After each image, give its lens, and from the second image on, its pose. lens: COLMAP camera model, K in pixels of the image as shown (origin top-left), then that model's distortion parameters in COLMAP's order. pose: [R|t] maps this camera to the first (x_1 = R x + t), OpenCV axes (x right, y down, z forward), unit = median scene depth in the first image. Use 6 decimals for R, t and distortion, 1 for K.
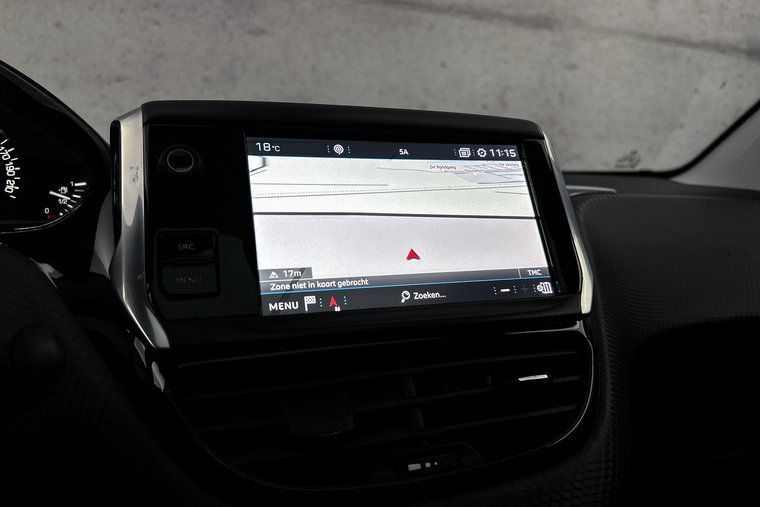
lens RADIAL K [[579.2, 0, 377.8], [0, 579.2, 259.0], [0, 0, 1]] dist [0.067776, -0.077381]
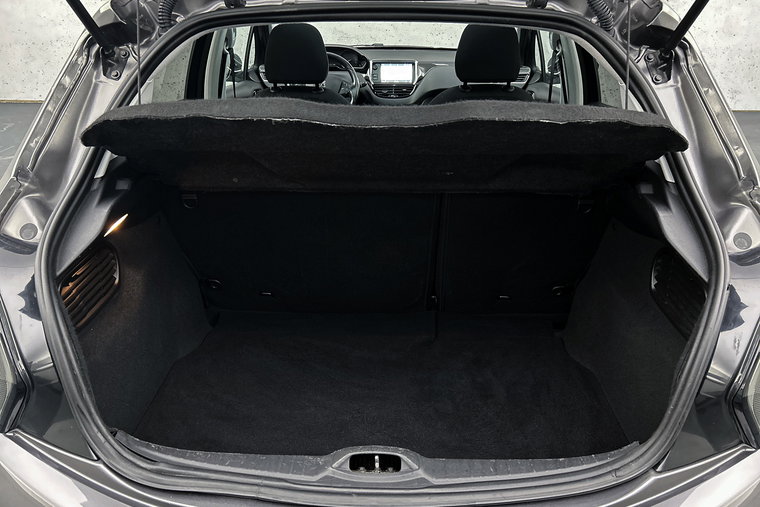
lens RADIAL K [[579.2, 0, 377.8], [0, 579.2, 259.0], [0, 0, 1]] dist [0.067776, -0.077381]
pose [[0.924919, 0.170197, -0.339937, 3.833231], [-0.035991, 0.929372, 0.367385, -0.794920], [0.378456, -0.327567, 0.865720, -9.138416]]
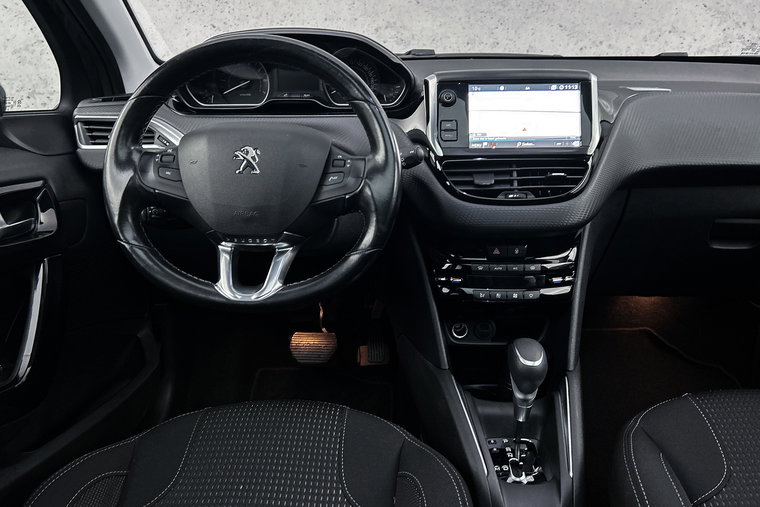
lens RADIAL K [[579.2, 0, 377.8], [0, 579.2, 259.0], [0, 0, 1]] dist [0.067776, -0.077381]
pose [[0.932985, 0.123618, -0.338019, 0.444916], [-0.026781, 0.960406, 0.277314, -0.173409], [0.358917, -0.249677, 0.899355, -2.016398]]
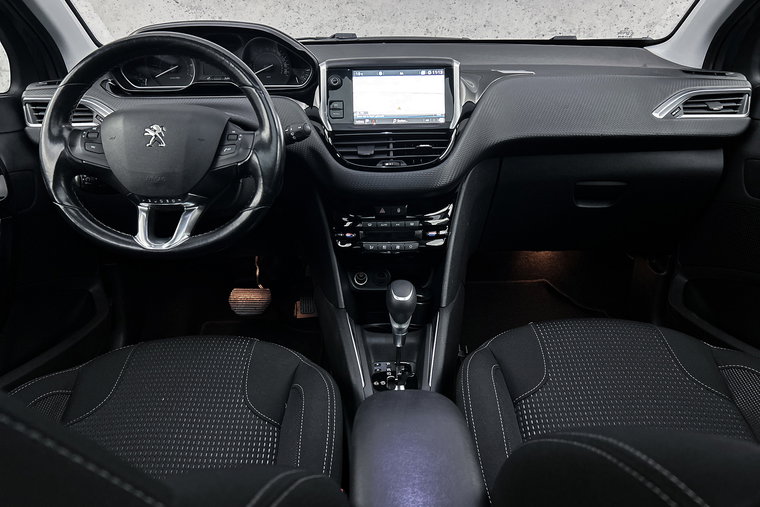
lens RADIAL K [[579.2, 0, 377.8], [0, 579.2, 259.0], [0, 0, 1]] dist [0.067776, -0.077381]
pose [[0.943405, 0.123534, -0.307776, 1.134762], [-0.020204, 0.947720, 0.318463, -0.260548], [0.331026, -0.294221, 0.896580, -2.431336]]
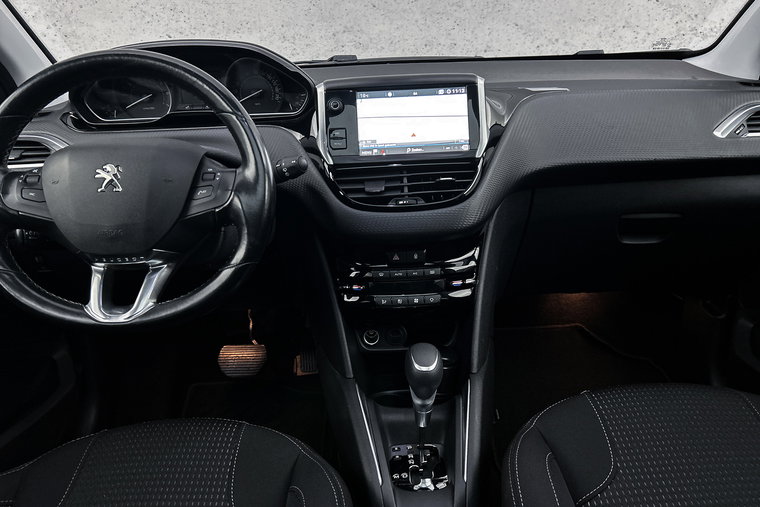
lens RADIAL K [[579.2, 0, 377.8], [0, 579.2, 259.0], [0, 0, 1]] dist [0.067776, -0.077381]
pose [[0.945514, 0.081501, -0.315216, 0.861328], [0.008022, 0.962036, 0.272805, -0.204333], [0.325483, -0.260469, 0.908964, -1.833462]]
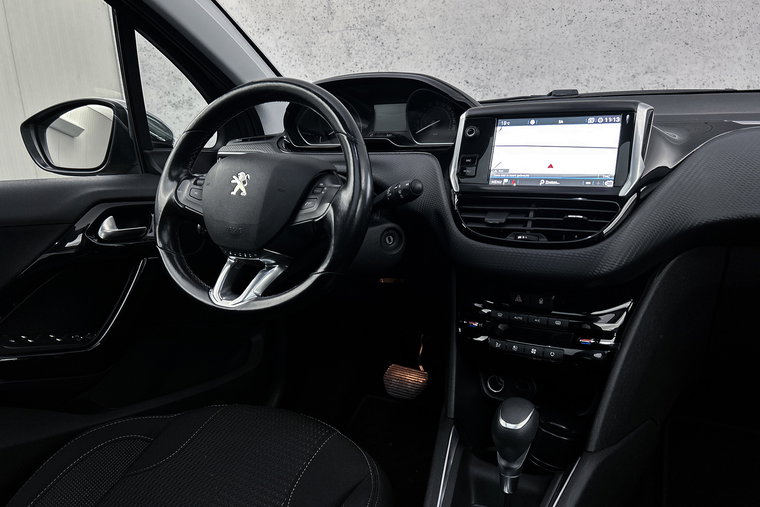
lens RADIAL K [[579.2, 0, 377.8], [0, 579.2, 259.0], [0, 0, 1]] dist [0.067776, -0.077381]
pose [[0.660858, 0.170313, -0.730931, 1.542285], [-0.024591, 0.978302, 0.205719, -0.119351], [0.750108, -0.117977, 0.650707, -1.315153]]
